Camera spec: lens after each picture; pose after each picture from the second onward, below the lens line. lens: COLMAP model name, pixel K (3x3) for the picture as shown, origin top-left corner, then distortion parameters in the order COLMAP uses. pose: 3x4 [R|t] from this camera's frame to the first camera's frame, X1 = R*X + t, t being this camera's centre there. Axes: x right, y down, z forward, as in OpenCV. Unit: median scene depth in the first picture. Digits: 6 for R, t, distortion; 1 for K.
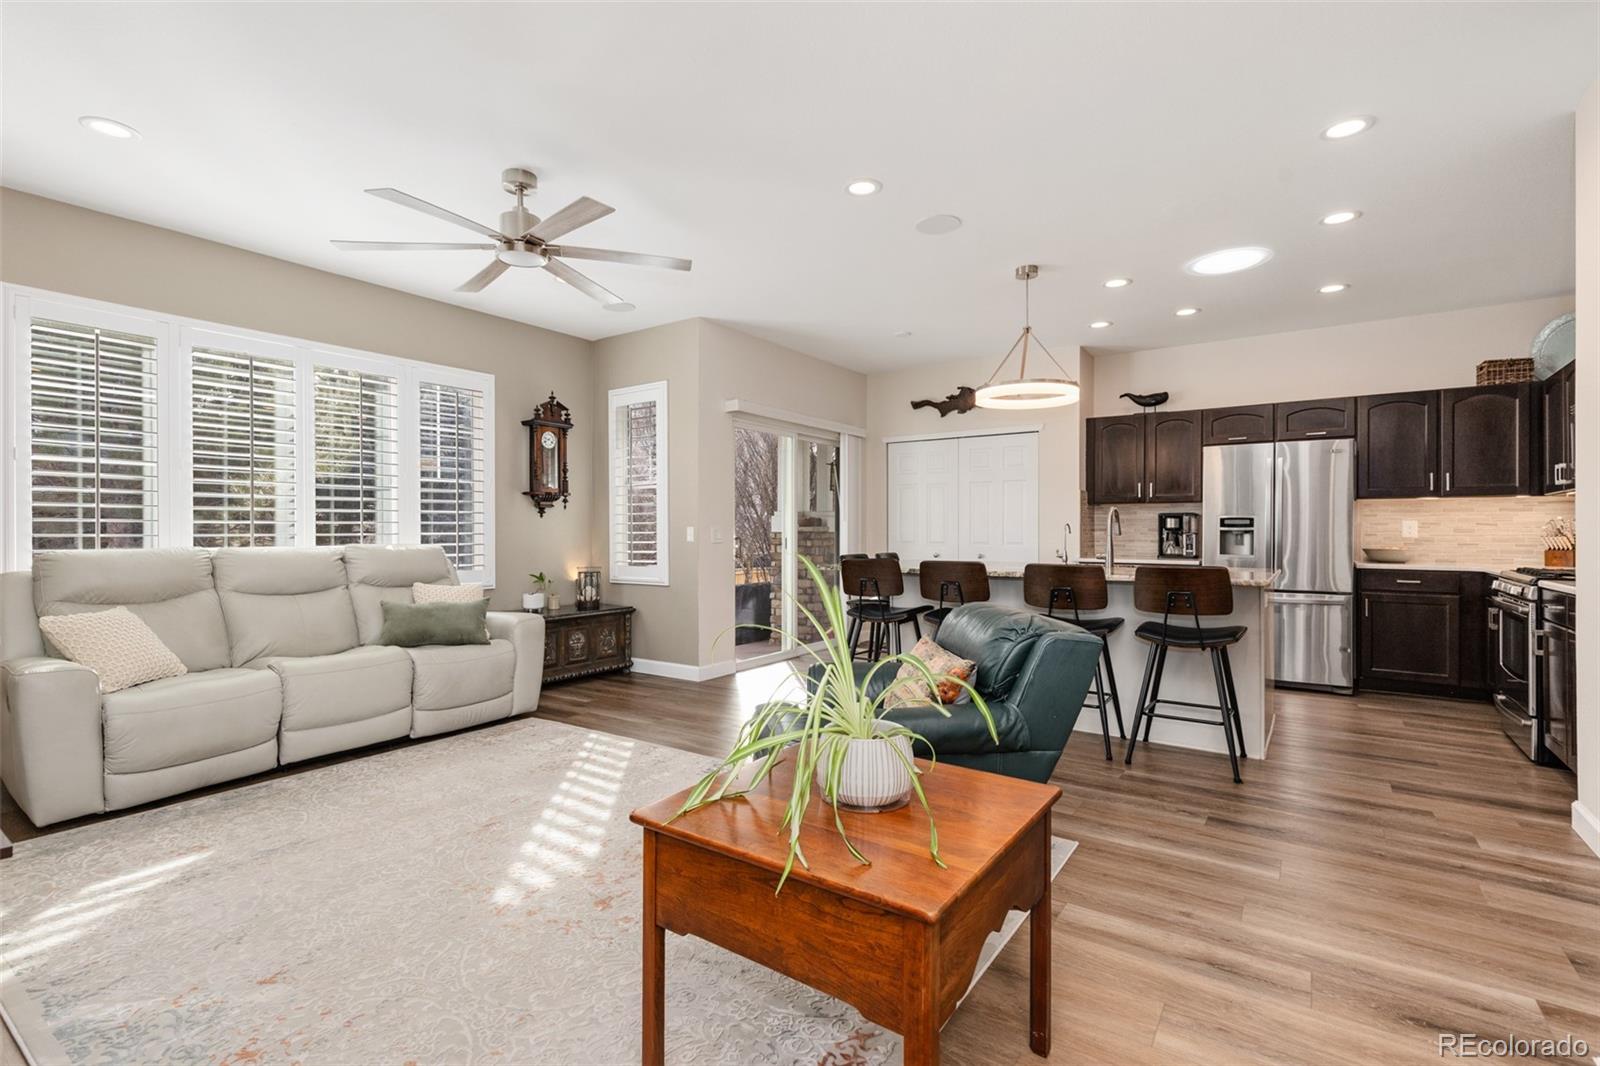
lens RADIAL K [[730.6, 0, 793.4], [0, 730.6, 531.7], [0, 0, 1]] dist [0.011090, 0.001091]
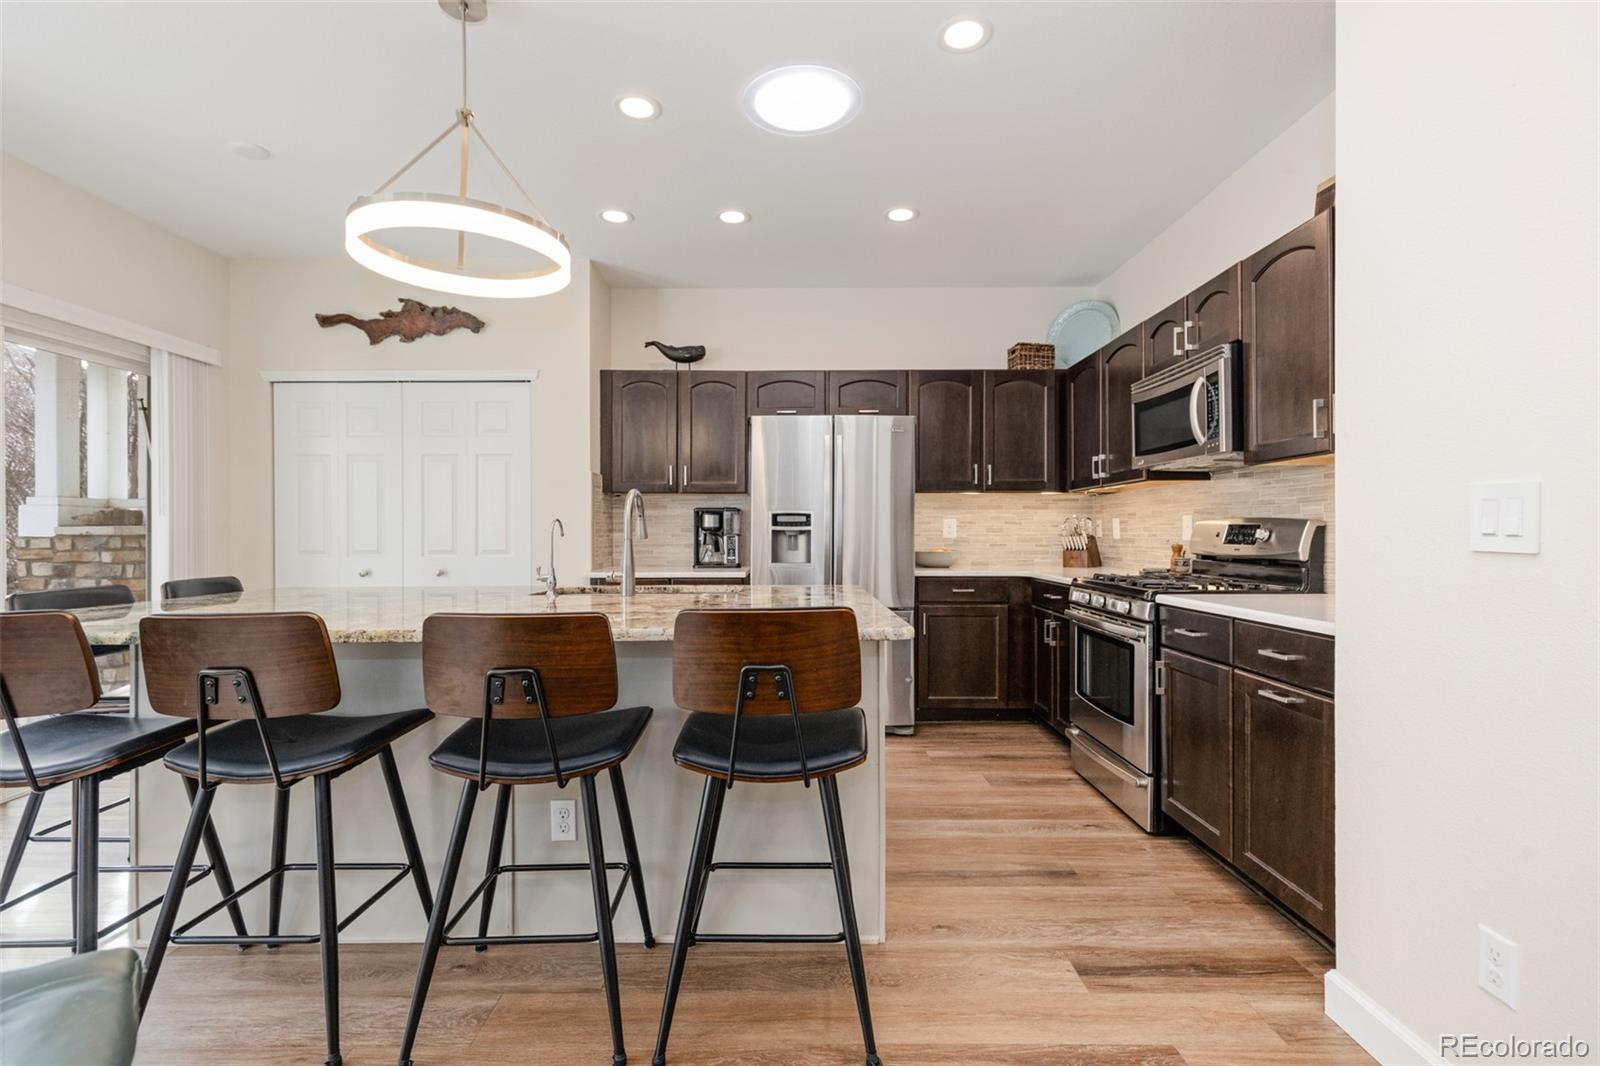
lens RADIAL K [[730.6, 0, 795.6], [0, 730.6, 525.2], [0, 0, 1]] dist [0.011090, 0.001091]
pose [[0.813769, 0.002527, 0.581182, 0.174777], [0.003924, 0.999944, -0.009843, 0.000366], [-0.581175, 0.010290, 0.813714, 0.389150]]
